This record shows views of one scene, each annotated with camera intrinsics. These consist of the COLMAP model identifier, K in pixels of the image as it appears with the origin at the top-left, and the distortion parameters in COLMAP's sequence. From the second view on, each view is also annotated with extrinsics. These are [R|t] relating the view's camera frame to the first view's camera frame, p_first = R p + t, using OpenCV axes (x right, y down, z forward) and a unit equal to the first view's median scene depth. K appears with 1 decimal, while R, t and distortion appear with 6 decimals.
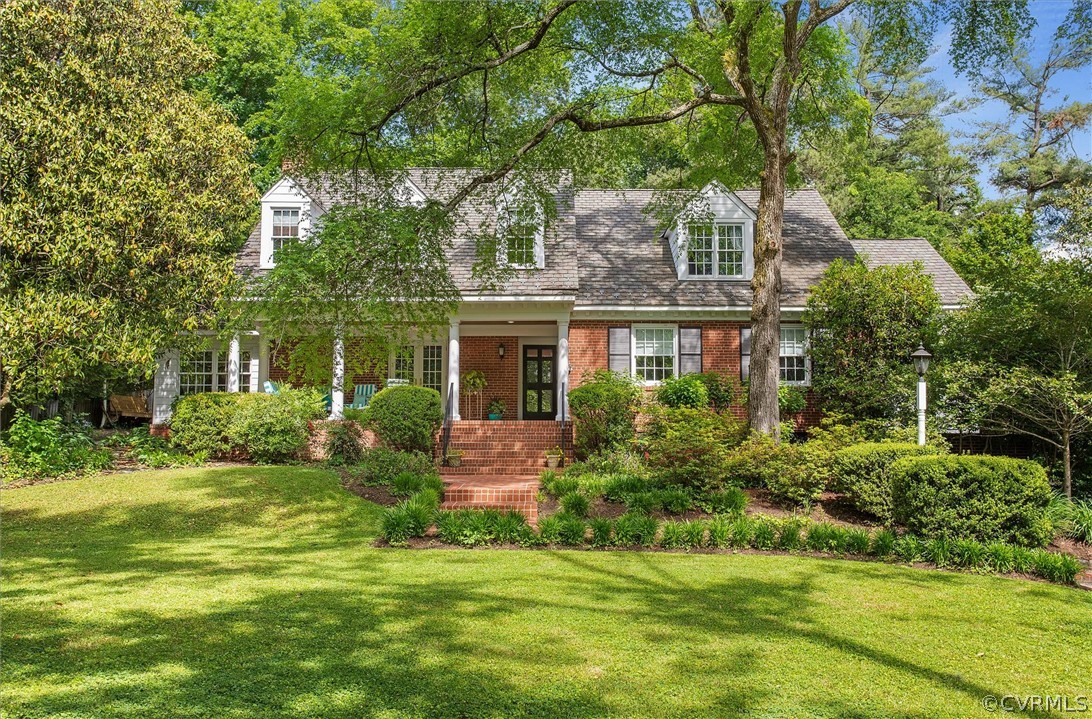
lens RADIAL K [[954.2, 0, 546.6], [0, 954.2, 359.7], [0, 0, 1]] dist [0.012989, -0.039815]
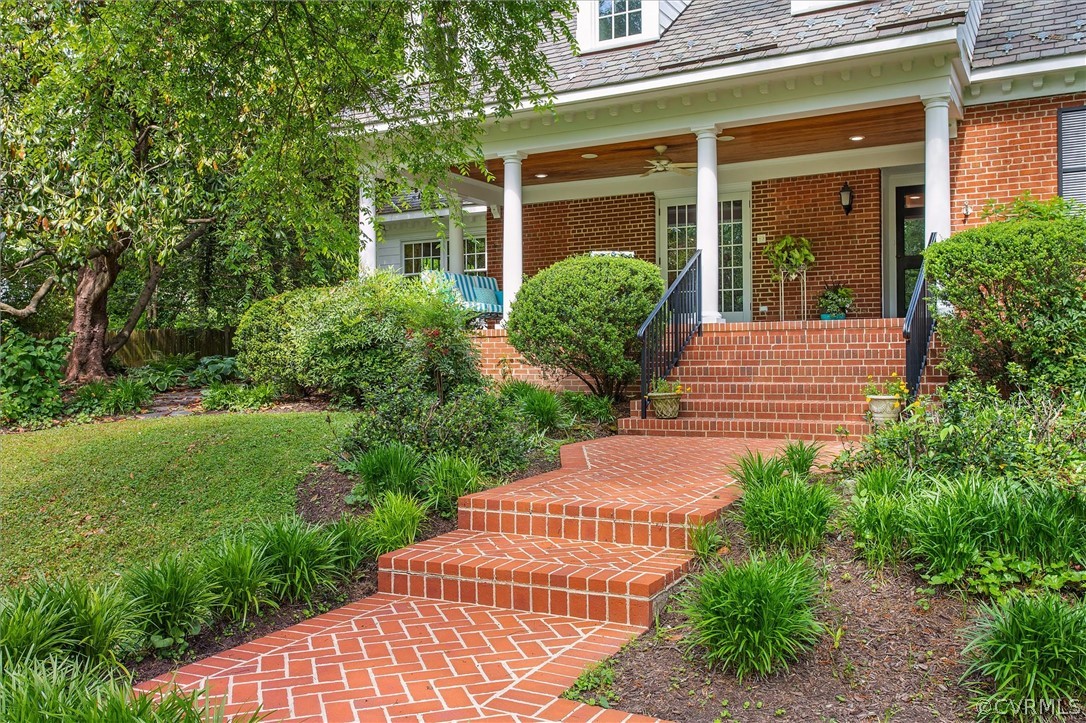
lens RADIAL K [[949.0, 0, 541.9], [0, 949.0, 360.5], [0, 0, 1]] dist [0.012989, -0.039815]
pose [[0.878556, -0.010381, -0.477527, 0.062895], [0.047712, 0.996671, 0.066113, 0.042574], [0.475251, -0.080868, 0.876126, 0.479238]]
